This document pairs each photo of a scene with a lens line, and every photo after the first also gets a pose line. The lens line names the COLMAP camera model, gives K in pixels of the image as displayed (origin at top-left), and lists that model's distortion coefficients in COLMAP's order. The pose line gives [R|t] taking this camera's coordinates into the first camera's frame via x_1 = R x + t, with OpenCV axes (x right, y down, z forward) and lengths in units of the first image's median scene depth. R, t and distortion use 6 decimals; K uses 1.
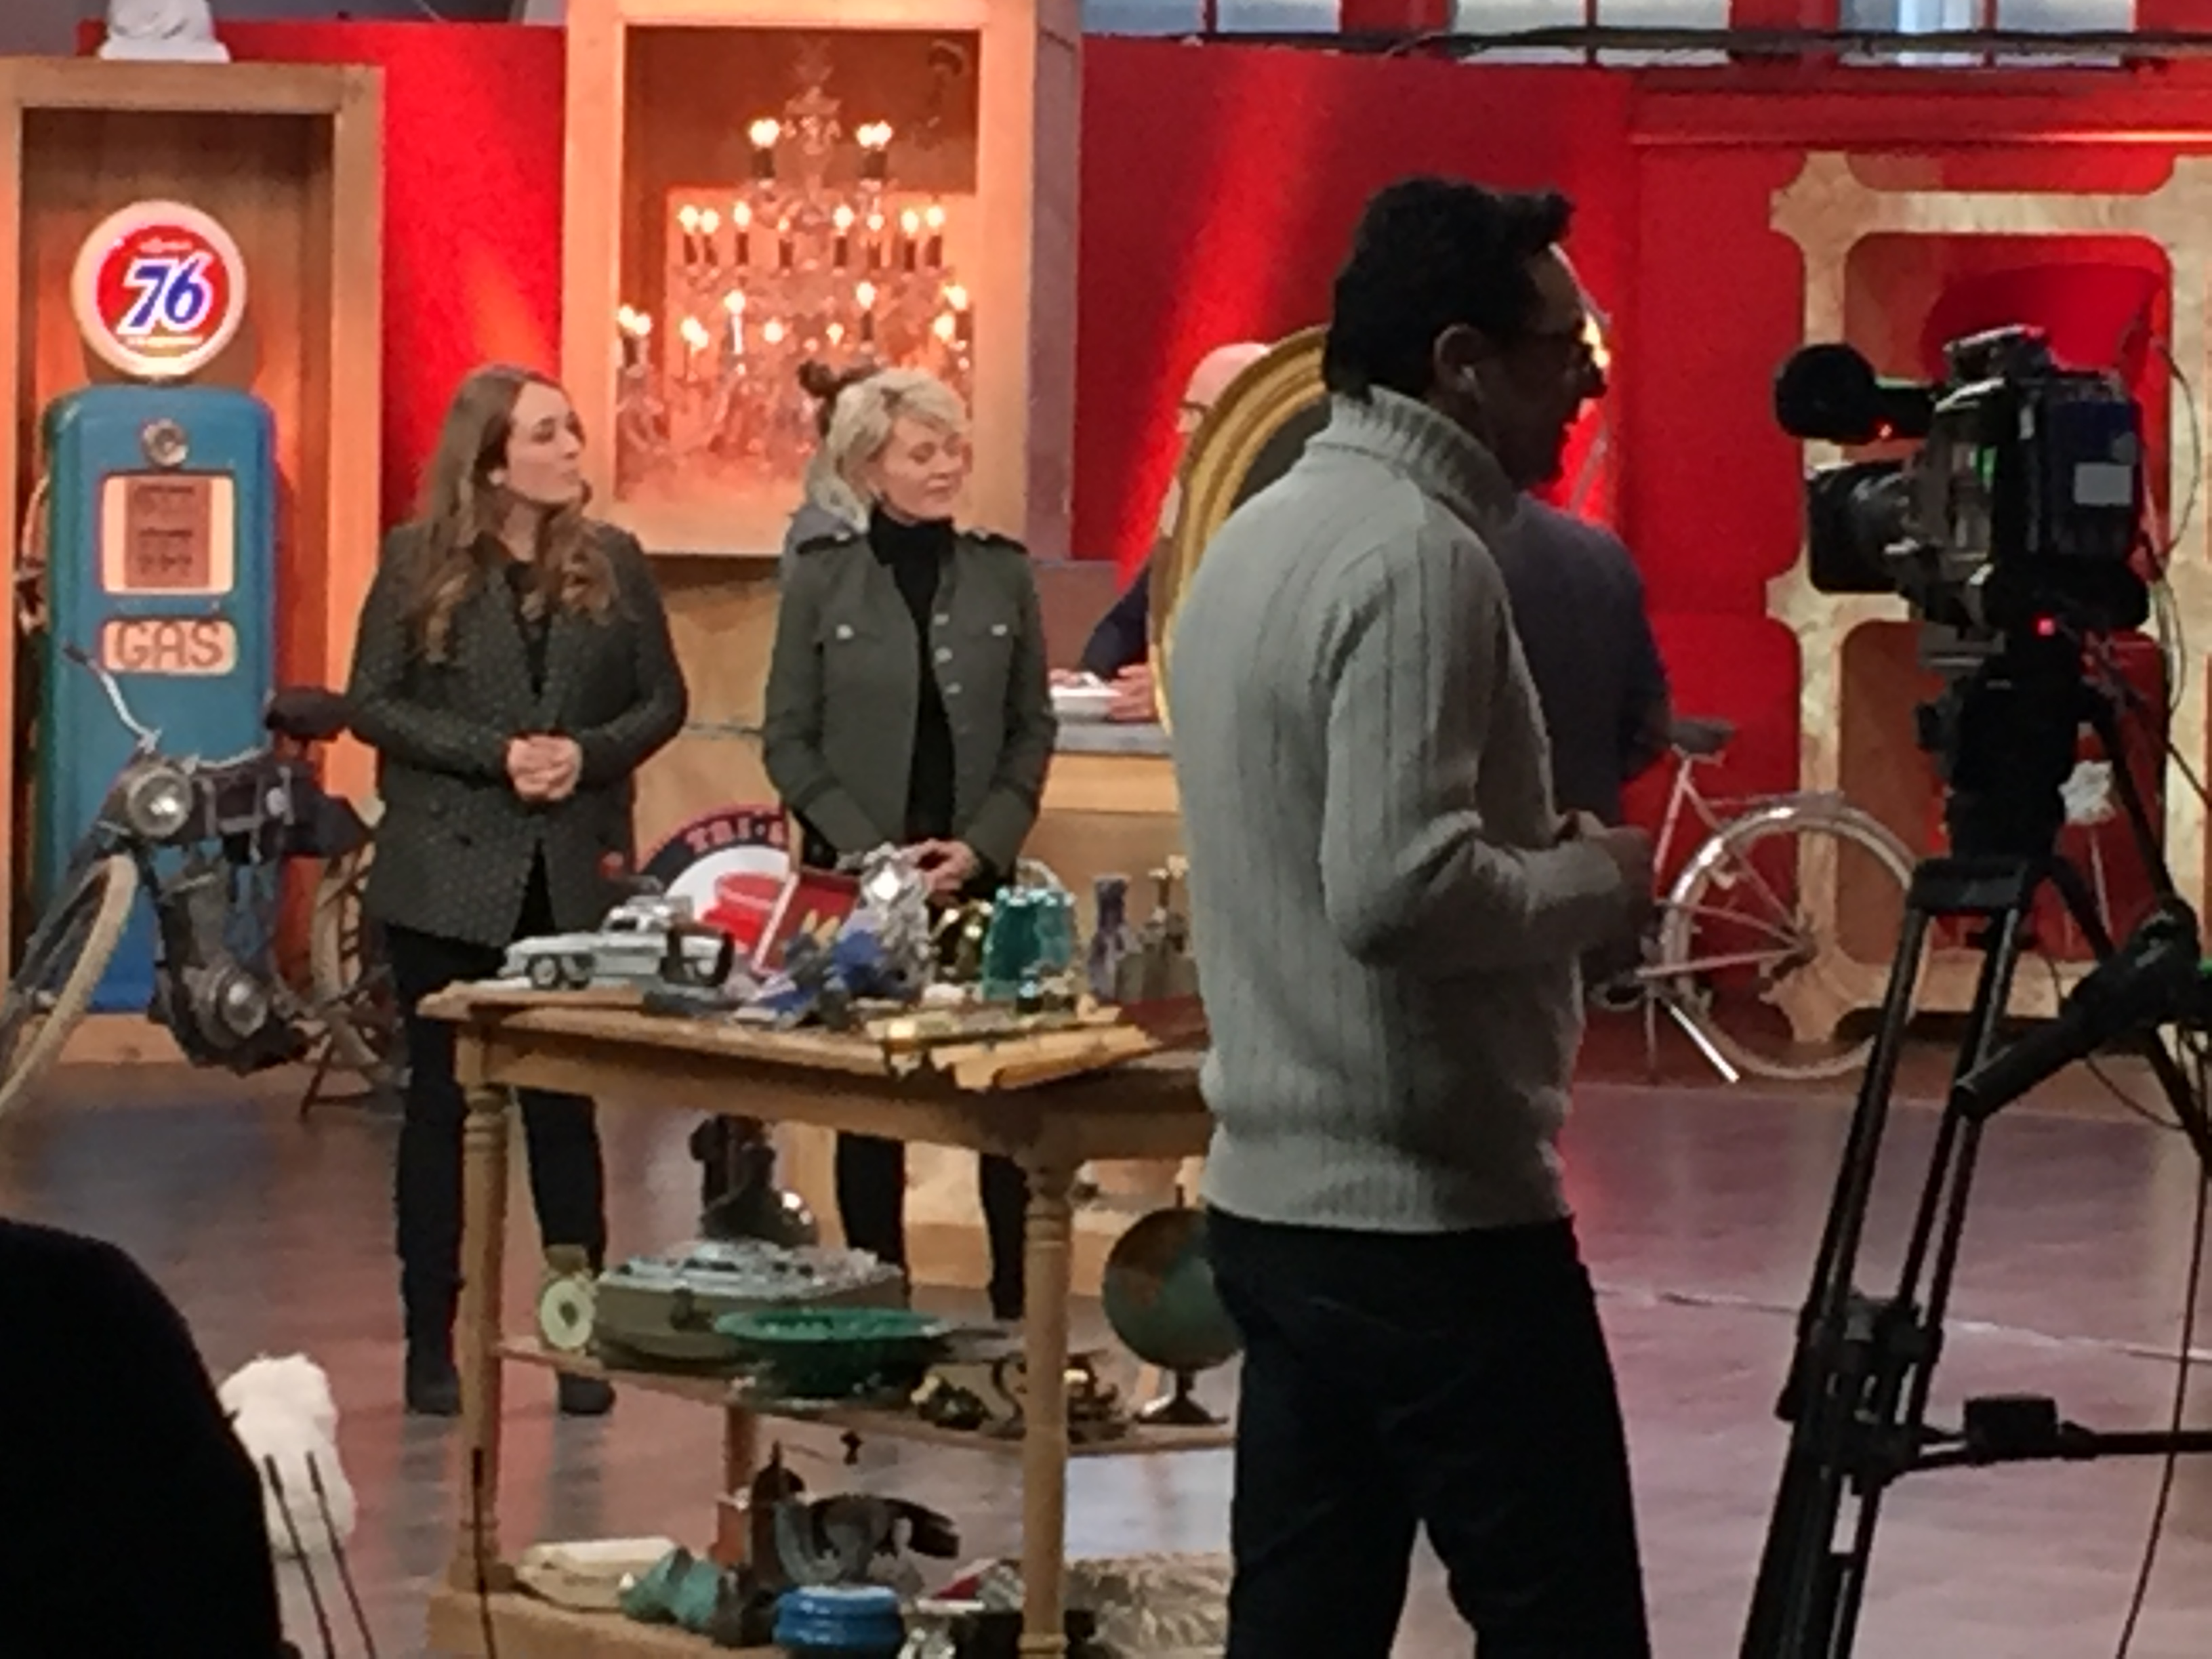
lens RADIAL K [[9367.4, 0, 1106.0], [0, 9367.4, 828.7], [0, 0, 1]] dist [-0.078454, 0.000000]
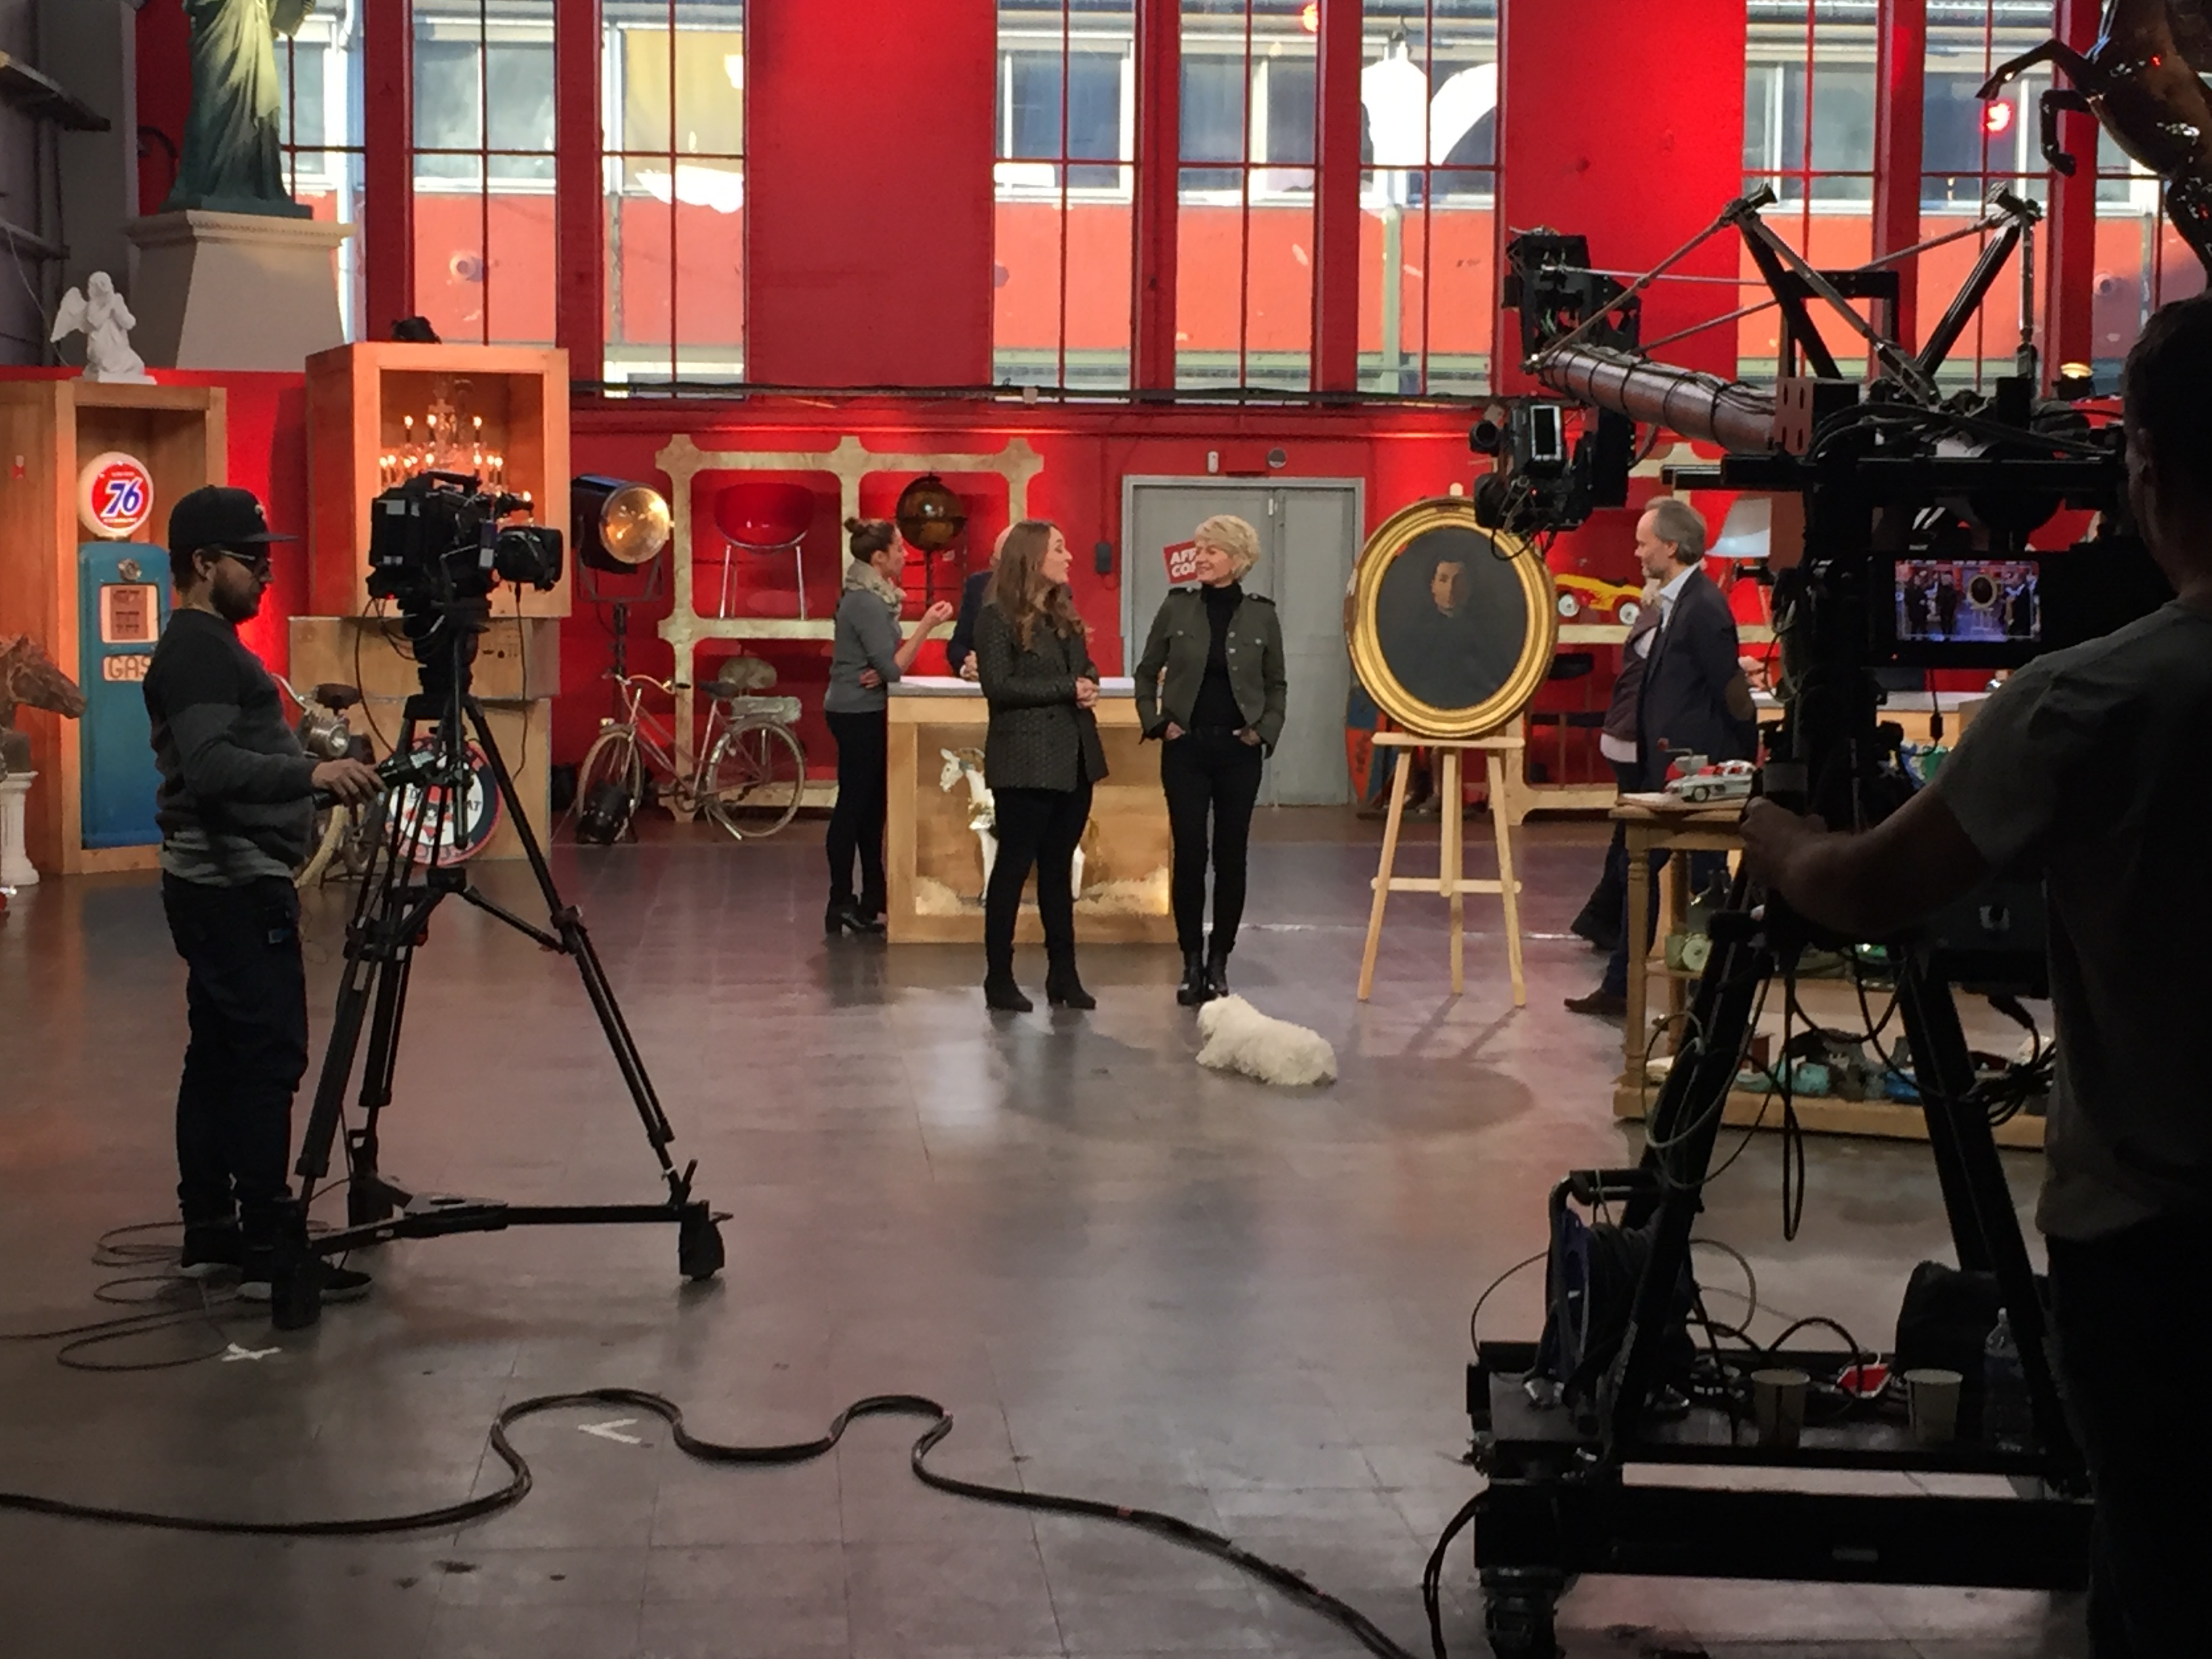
lens RADIAL K [[3669.0, 0, 1105.8], [0, 3669.0, 832.0], [0, 0, 1]] dist [-0.036189, 0.000000]
pose [[0.847899, -0.051660, 0.527635, -0.346330], [0.035548, 0.998541, 0.040641, -0.008499], [-0.528965, -0.015703, 0.848498, 0.199189]]
